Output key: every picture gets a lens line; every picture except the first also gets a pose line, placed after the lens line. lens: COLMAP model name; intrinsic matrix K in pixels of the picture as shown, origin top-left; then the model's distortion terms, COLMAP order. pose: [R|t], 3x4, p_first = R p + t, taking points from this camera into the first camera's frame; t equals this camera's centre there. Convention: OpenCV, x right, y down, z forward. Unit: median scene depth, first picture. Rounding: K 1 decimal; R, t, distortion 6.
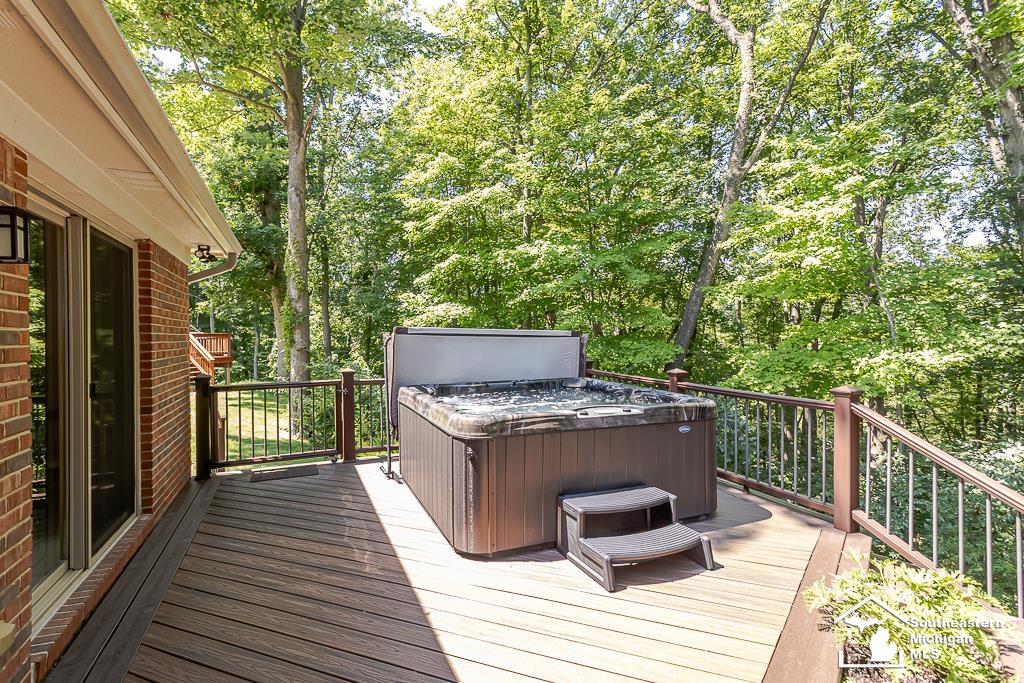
lens RADIAL K [[499.8, 0, 512.0], [0, 499.8, 341.5], [0, 0, 1]] dist [0.003804, 0.000866]
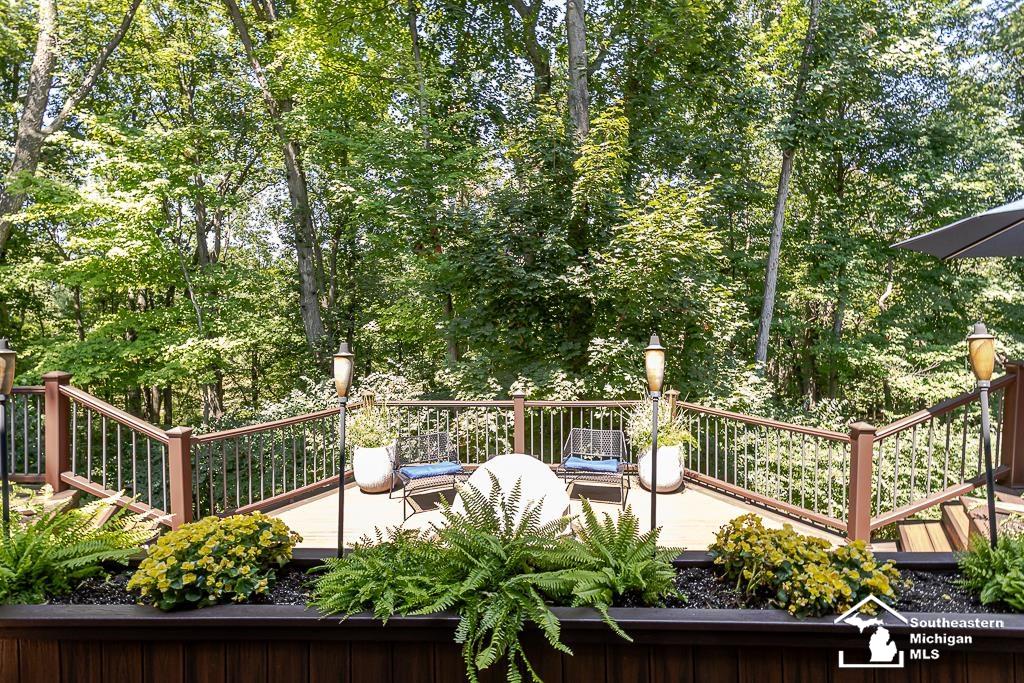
lens RADIAL K [[499.8, 0, 512.0], [0, 499.8, 341.5], [0, 0, 1]] dist [0.003804, 0.000866]
pose [[0.429479, -0.030787, 0.902552, 0.019979], [0.008749, 0.999514, 0.029931, -0.002949], [-0.903034, -0.004958, 0.429540, -0.164130]]
